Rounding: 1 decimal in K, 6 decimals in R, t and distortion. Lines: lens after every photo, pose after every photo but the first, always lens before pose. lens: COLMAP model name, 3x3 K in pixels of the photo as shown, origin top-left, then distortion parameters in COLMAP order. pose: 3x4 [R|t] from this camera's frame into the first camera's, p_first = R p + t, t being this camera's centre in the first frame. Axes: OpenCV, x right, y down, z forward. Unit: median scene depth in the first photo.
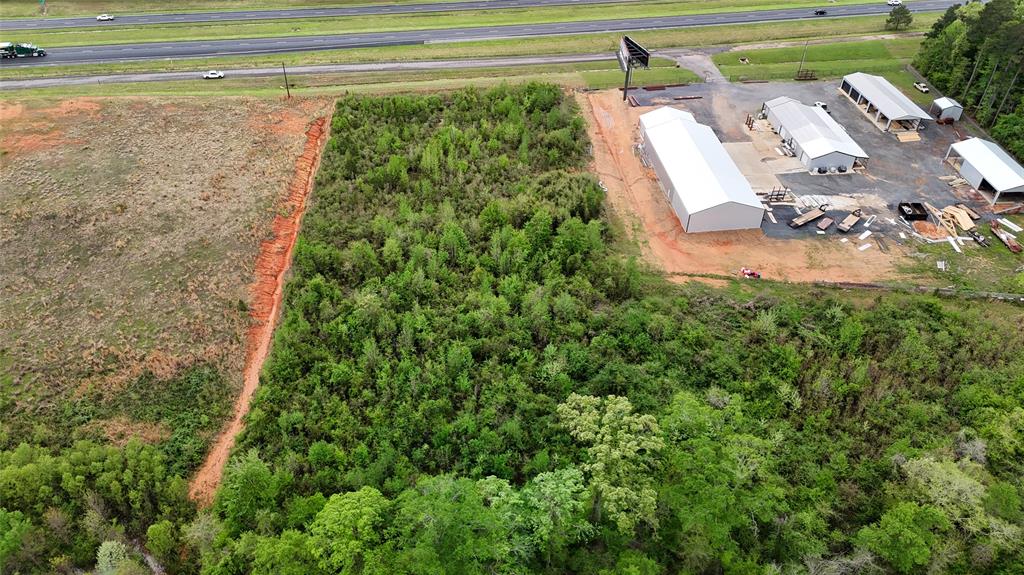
lens RADIAL K [[750.2, 0, 507.1], [0, 750.2, 289.0], [0, 0, 1]] dist [0.073883, -0.076709]
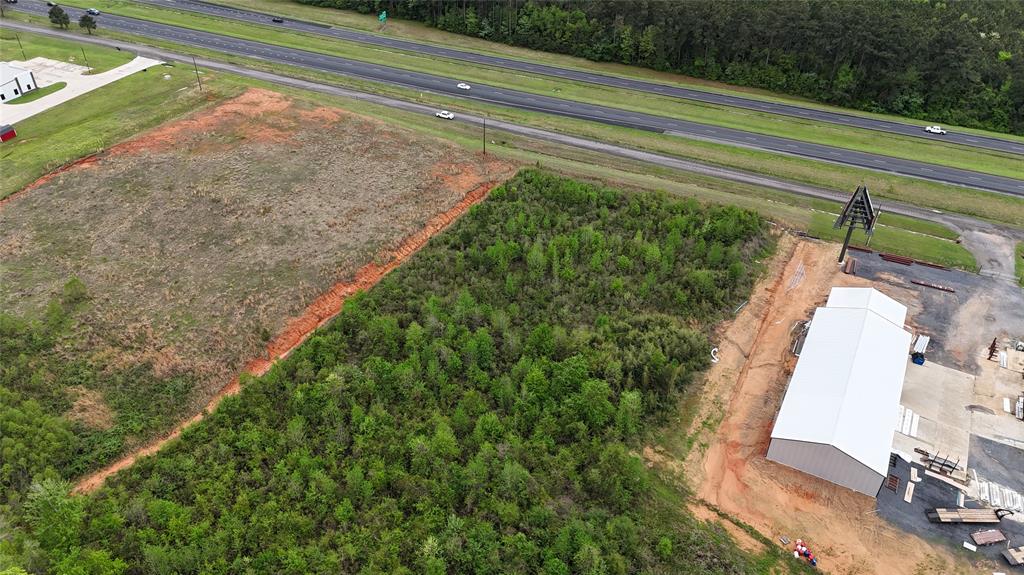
lens RADIAL K [[750.2, 0, 507.1], [0, 750.2, 289.0], [0, 0, 1]] dist [0.073883, -0.076709]
pose [[0.822066, 0.334815, -0.460550, 0.273389], [-0.361982, 0.931663, 0.031185, -0.138605], [0.439518, 0.141074, 0.887086, 0.172886]]
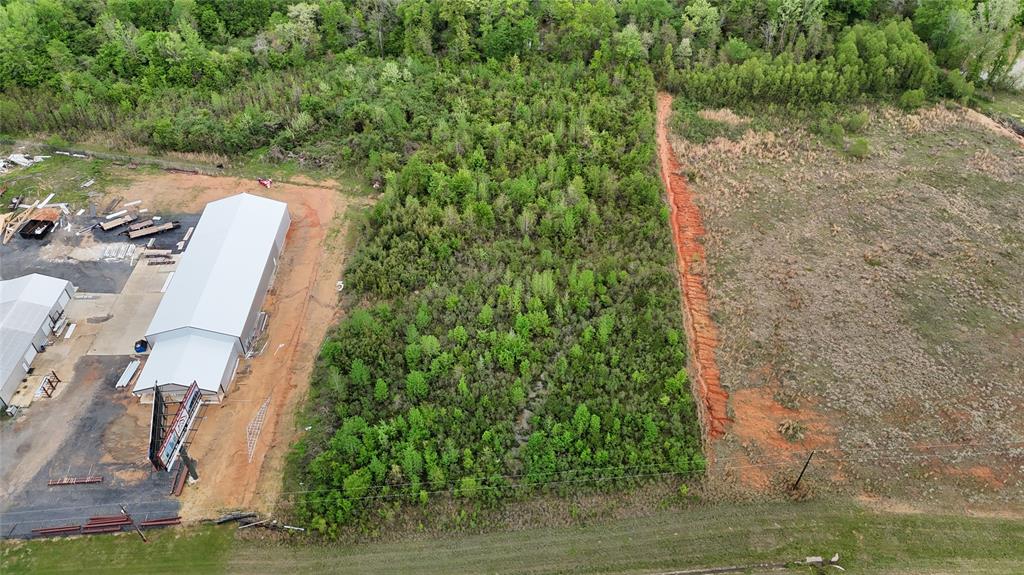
lens RADIAL K [[750.2, 0, 507.1], [0, 750.2, 289.0], [0, 0, 1]] dist [0.073883, -0.076709]
pose [[-0.993828, -0.089690, 0.065285, -0.107368], [0.054453, 0.118317, 0.991482, -0.906235], [-0.096651, 0.988917, -0.112703, 1.013999]]
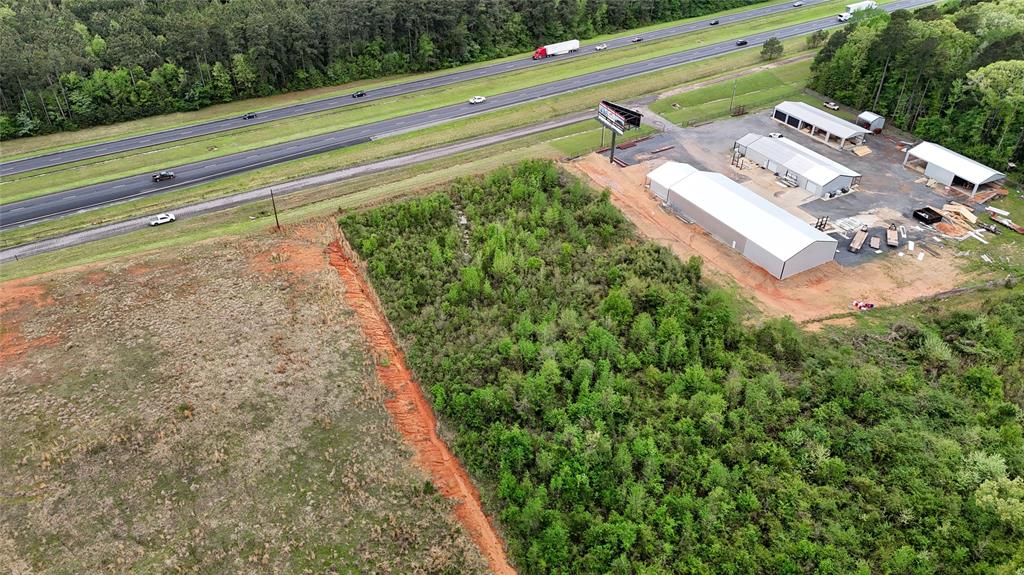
lens RADIAL K [[750.2, 0, 507.1], [0, 750.2, 289.0], [0, 0, 1]] dist [0.073883, -0.076709]
pose [[0.922500, -0.225381, 0.313366, -0.359489], [0.245641, 0.969007, -0.026191, -0.108260], [-0.297750, 0.101136, 0.949271, 0.130459]]
